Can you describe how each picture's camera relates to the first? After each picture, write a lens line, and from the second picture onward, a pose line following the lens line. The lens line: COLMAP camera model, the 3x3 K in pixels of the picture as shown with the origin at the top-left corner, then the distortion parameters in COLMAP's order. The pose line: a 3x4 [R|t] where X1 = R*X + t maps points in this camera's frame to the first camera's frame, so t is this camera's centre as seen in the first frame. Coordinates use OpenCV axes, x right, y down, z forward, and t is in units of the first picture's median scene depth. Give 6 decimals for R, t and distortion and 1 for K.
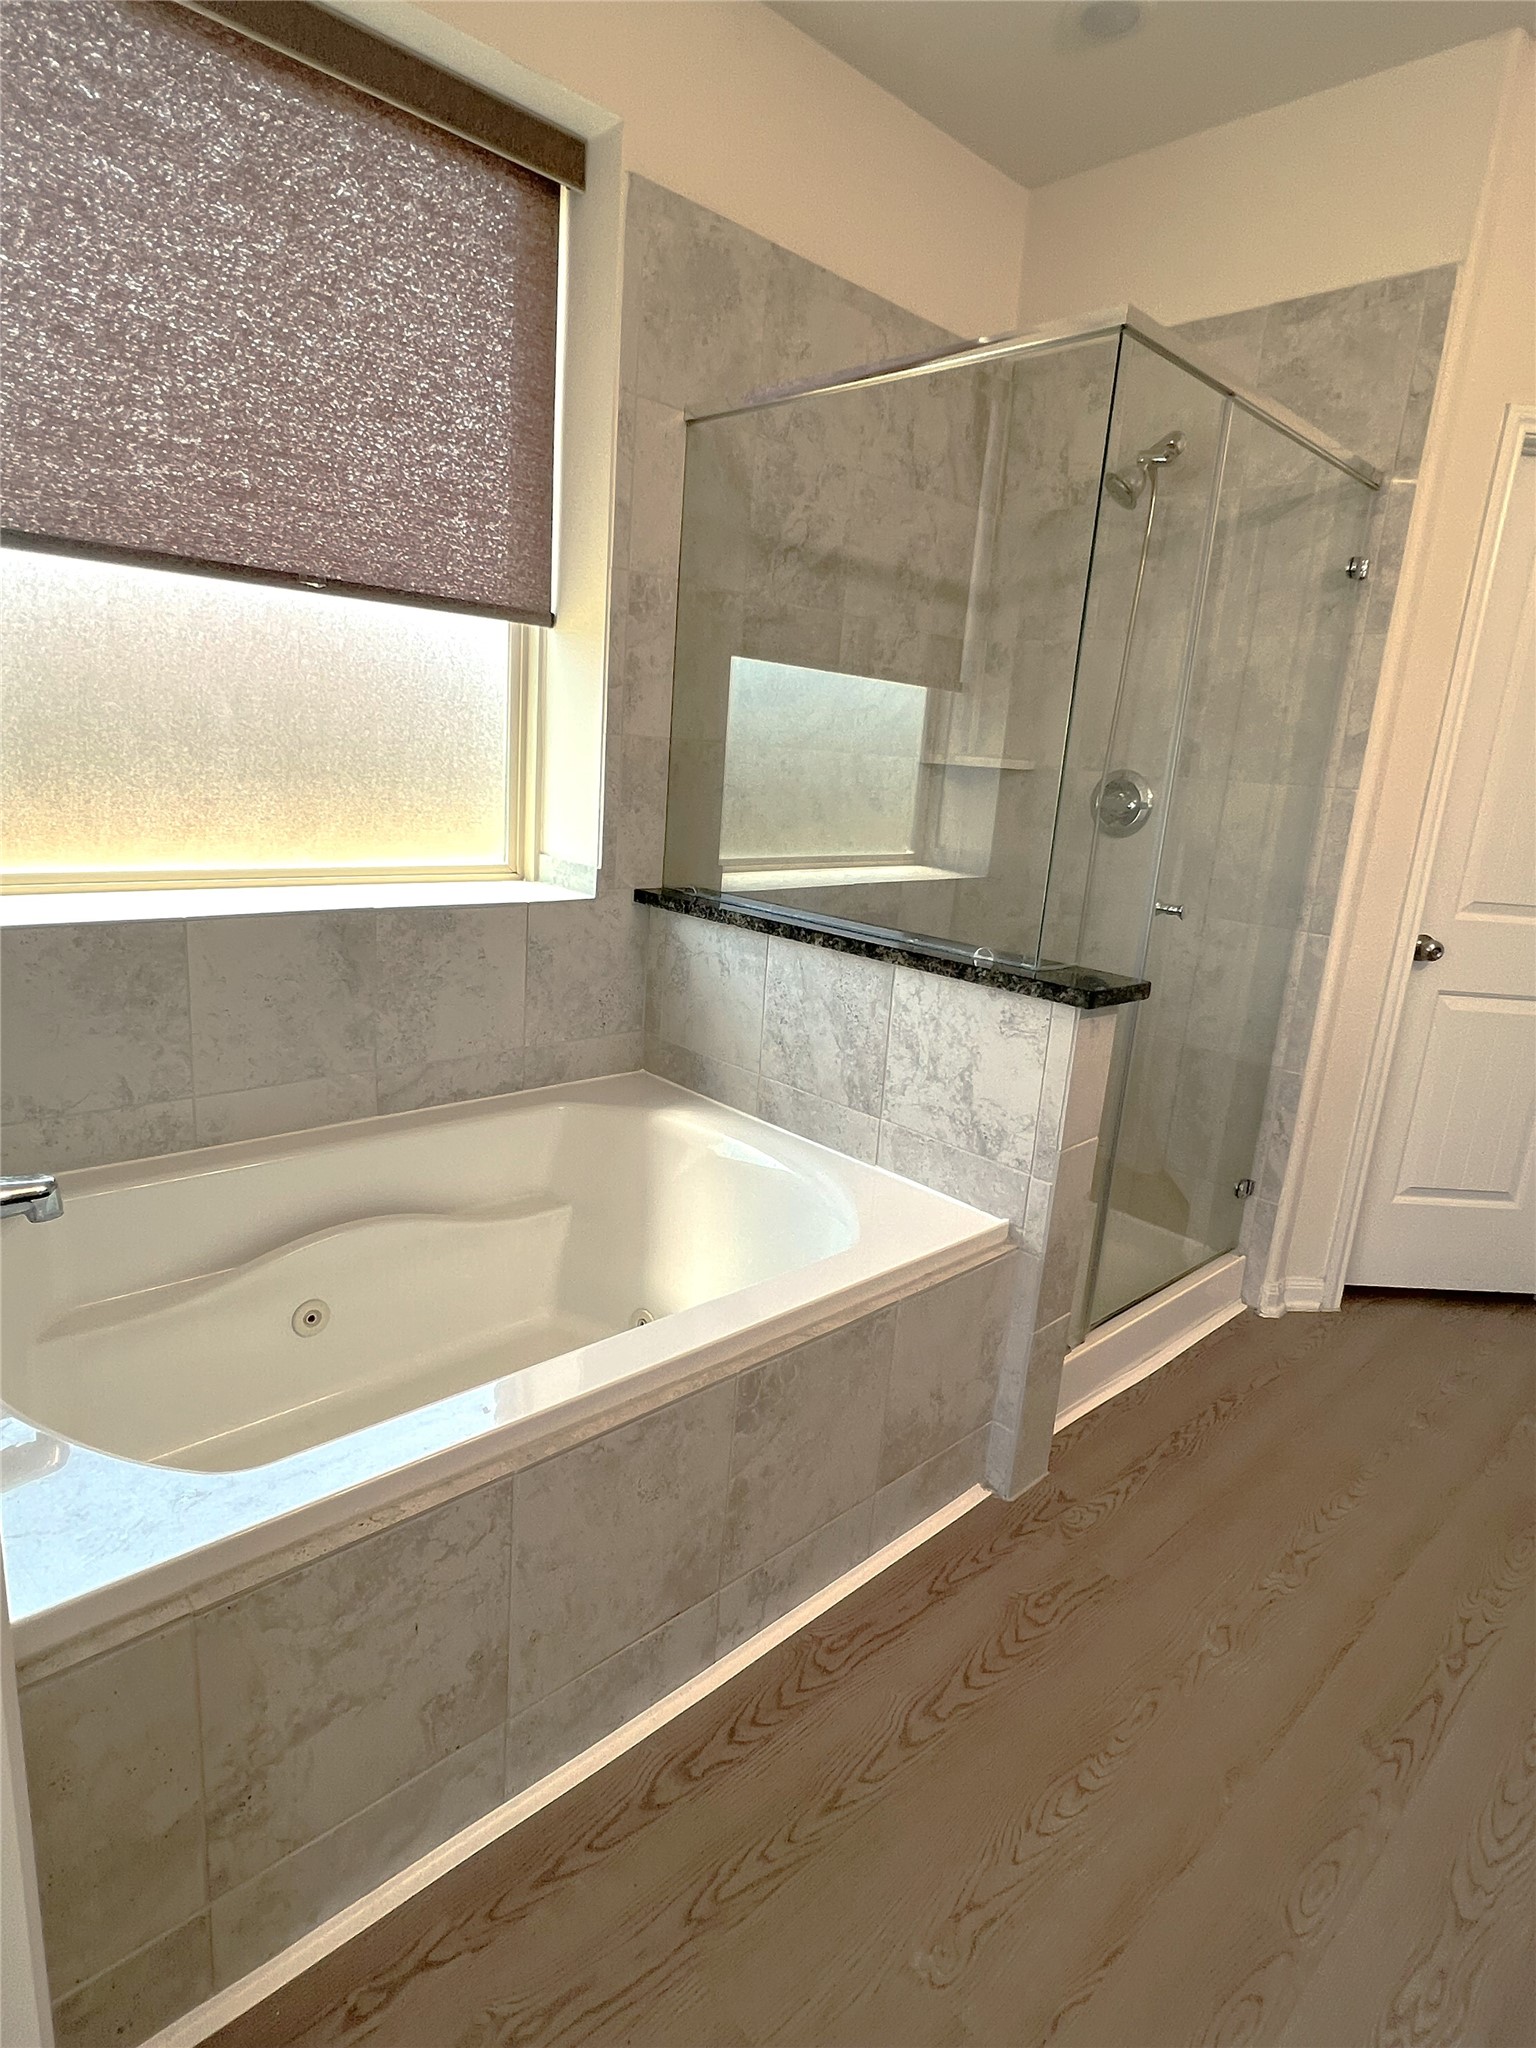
lens RADIAL K [[1099.3, 0, 767.1], [0, 1099.3, 1016.9], [0, 0, 1]] dist [-0.005129, 0.001039]
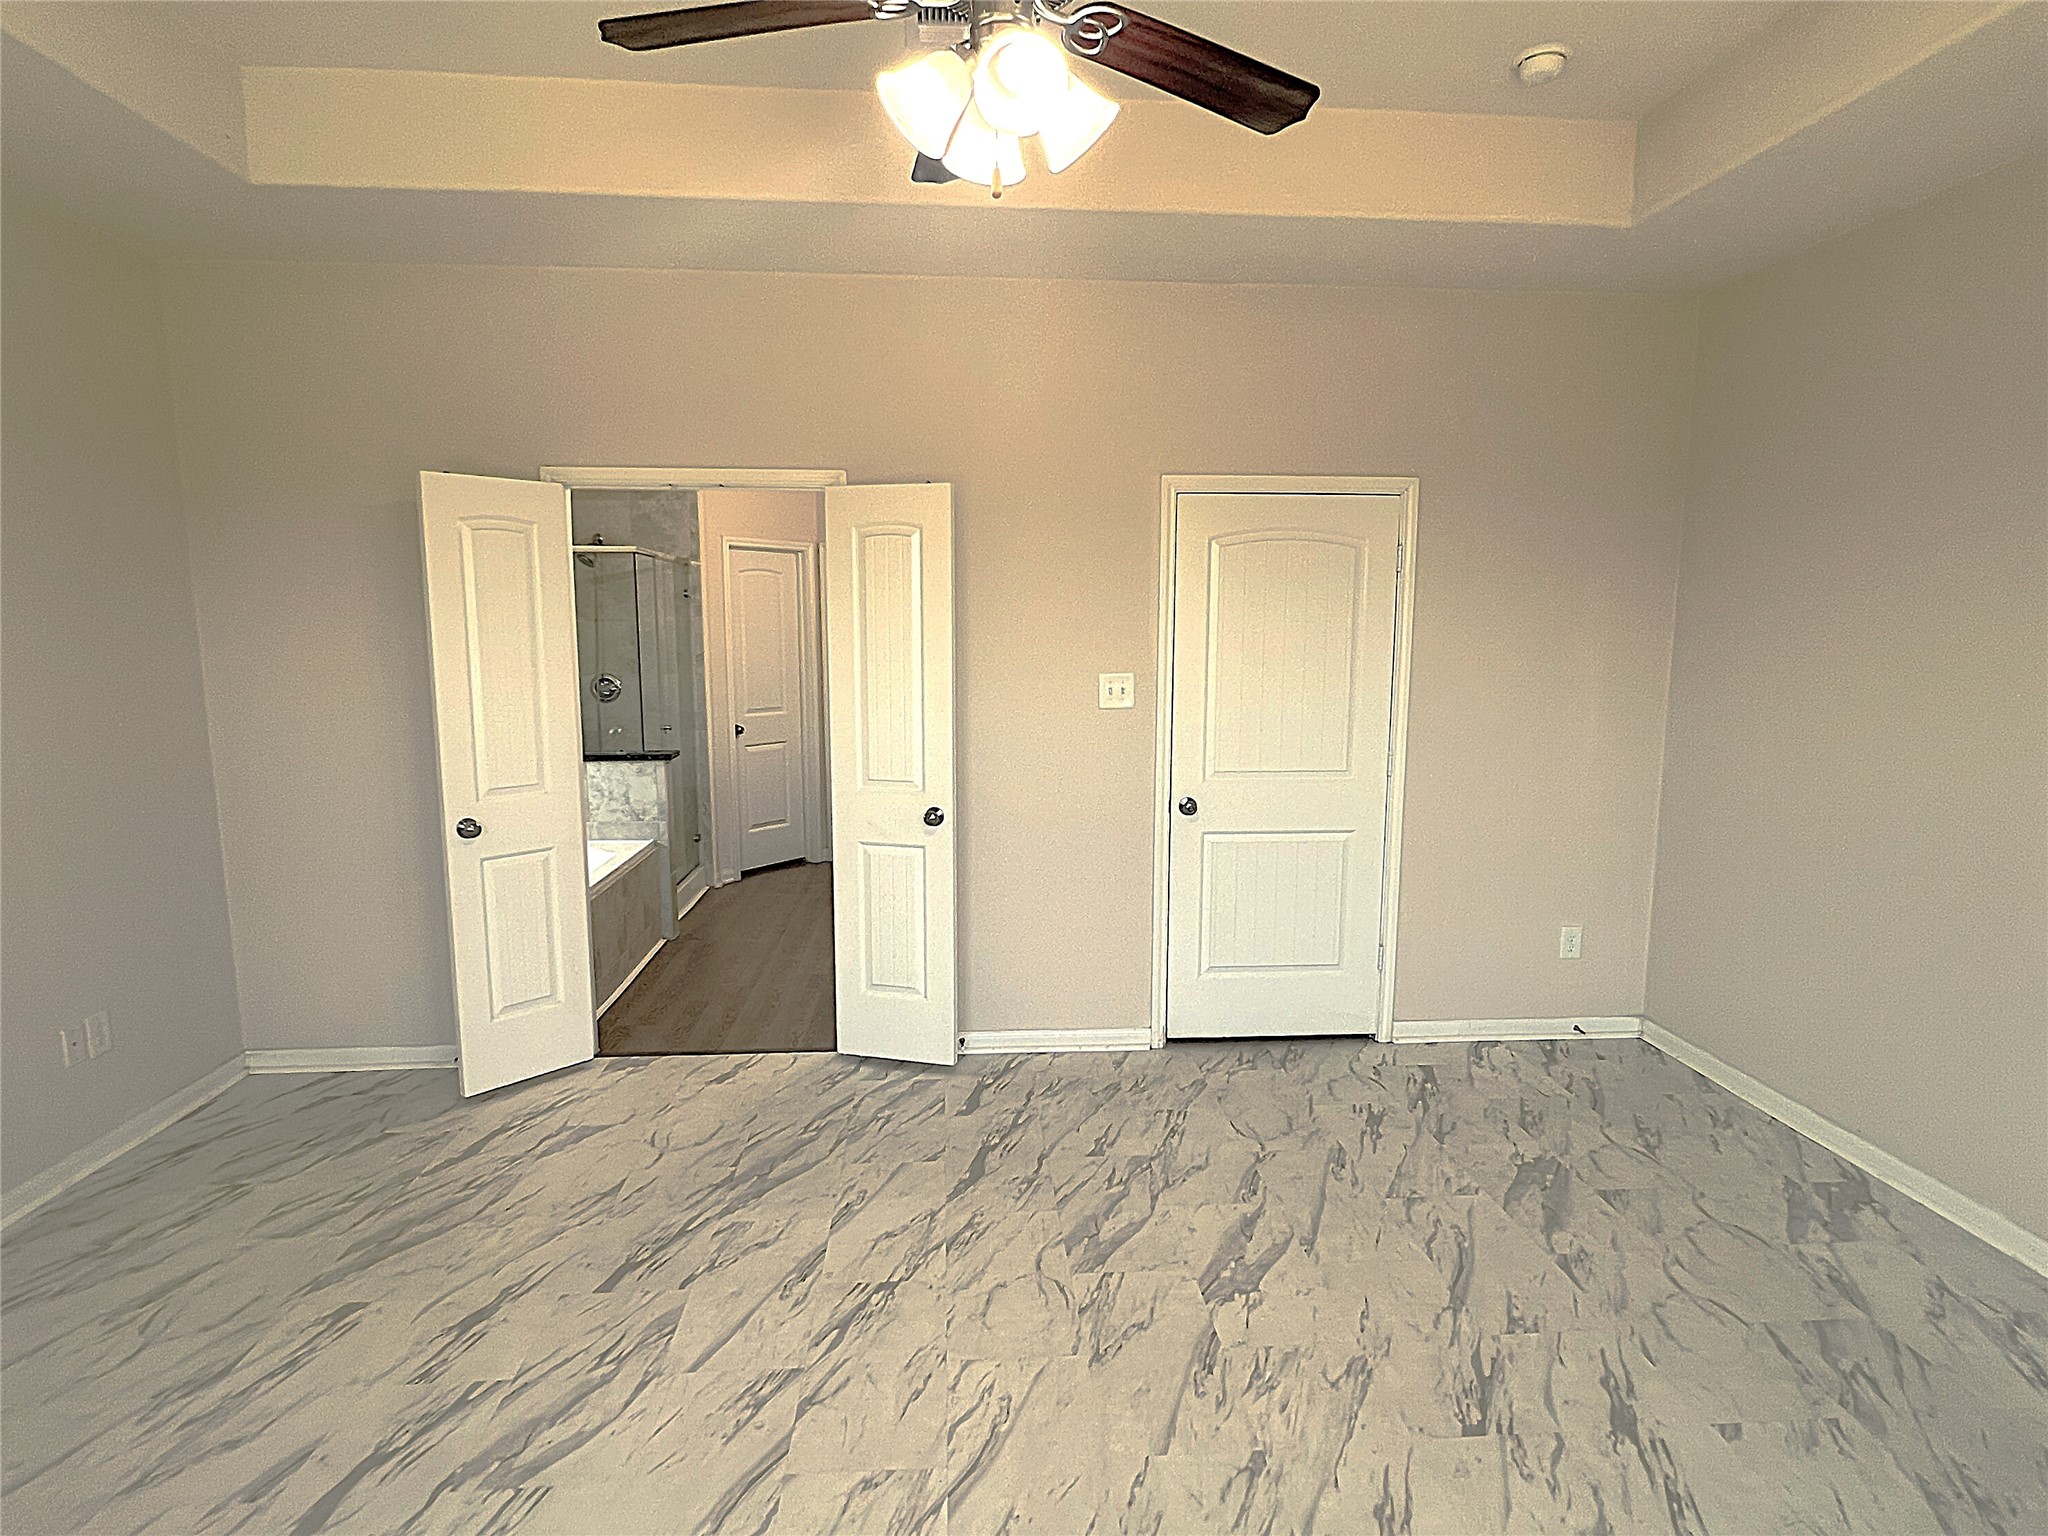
lens RADIAL K [[1099.3, 0, 1021.7], [0, 1099.3, 767.4], [0, 0, 1]] dist [-0.005129, 0.001039]
pose [[0.634337, -0.174481, 0.753109, -1.249807], [0.226658, 0.973360, 0.034596, 0.114840], [-0.739082, 0.148753, 0.656986, -1.568374]]
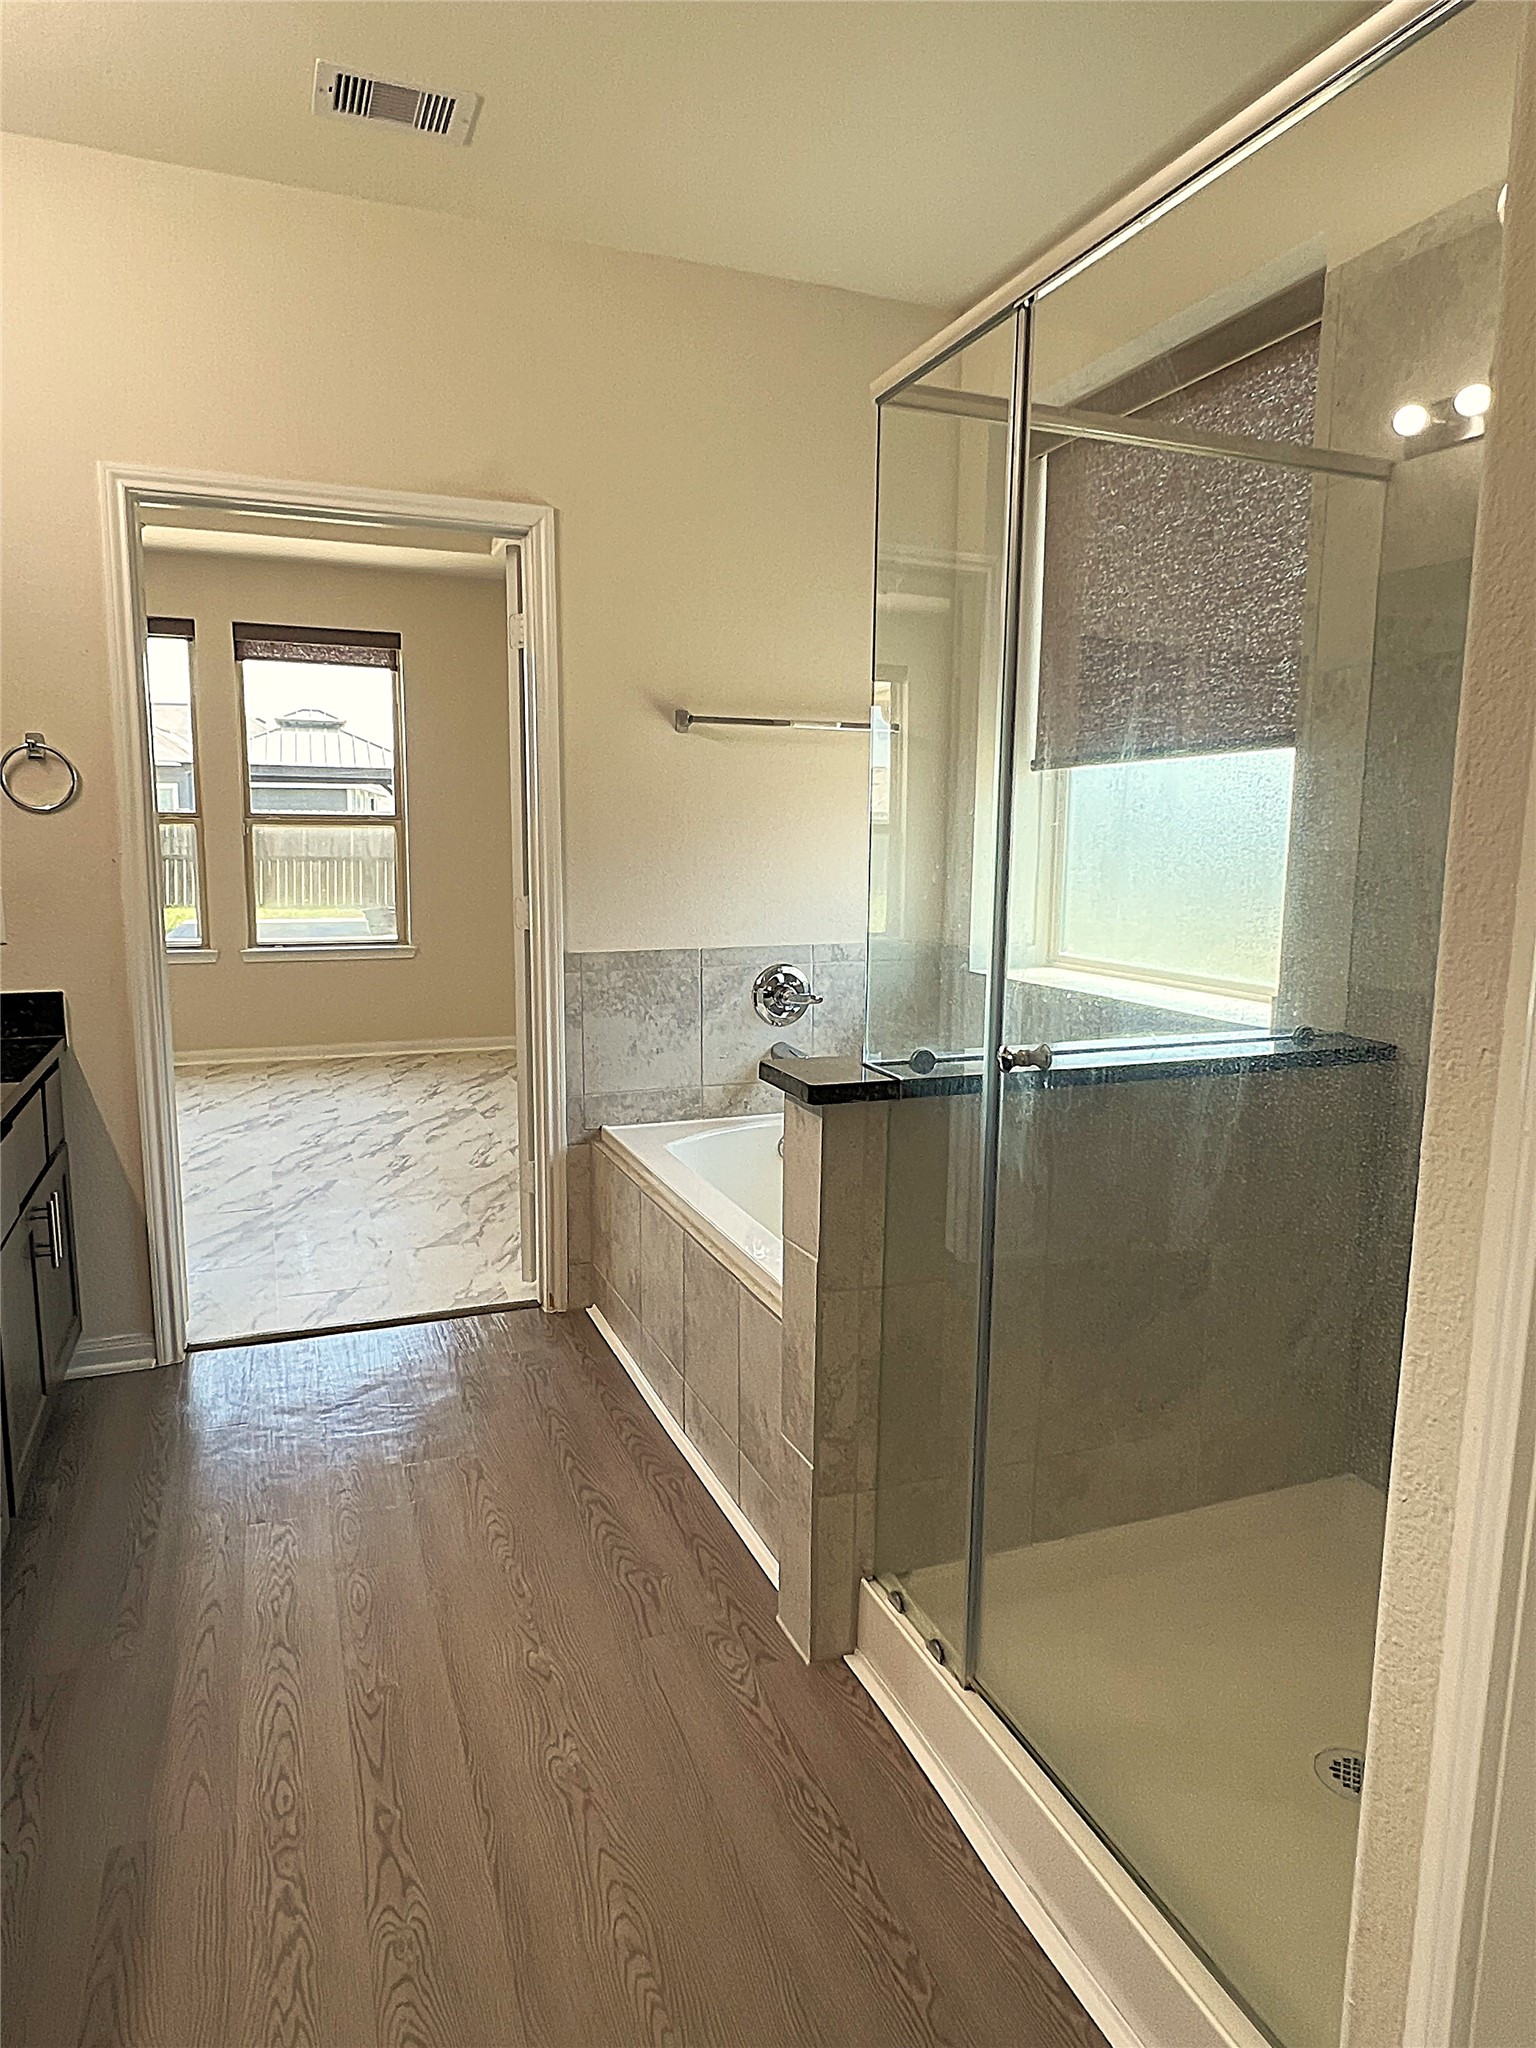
lens RADIAL K [[1262.5, 0, 769.3], [0, 1262.5, 1026.3], [0, 0, 1]] dist [0.000332, 0.000683]
pose [[-0.368212, 0.060842, -0.927749, 1.220549], [-0.254202, 0.953247, 0.163404, -0.220199], [0.894316, 0.296003, -0.335531, 1.233939]]
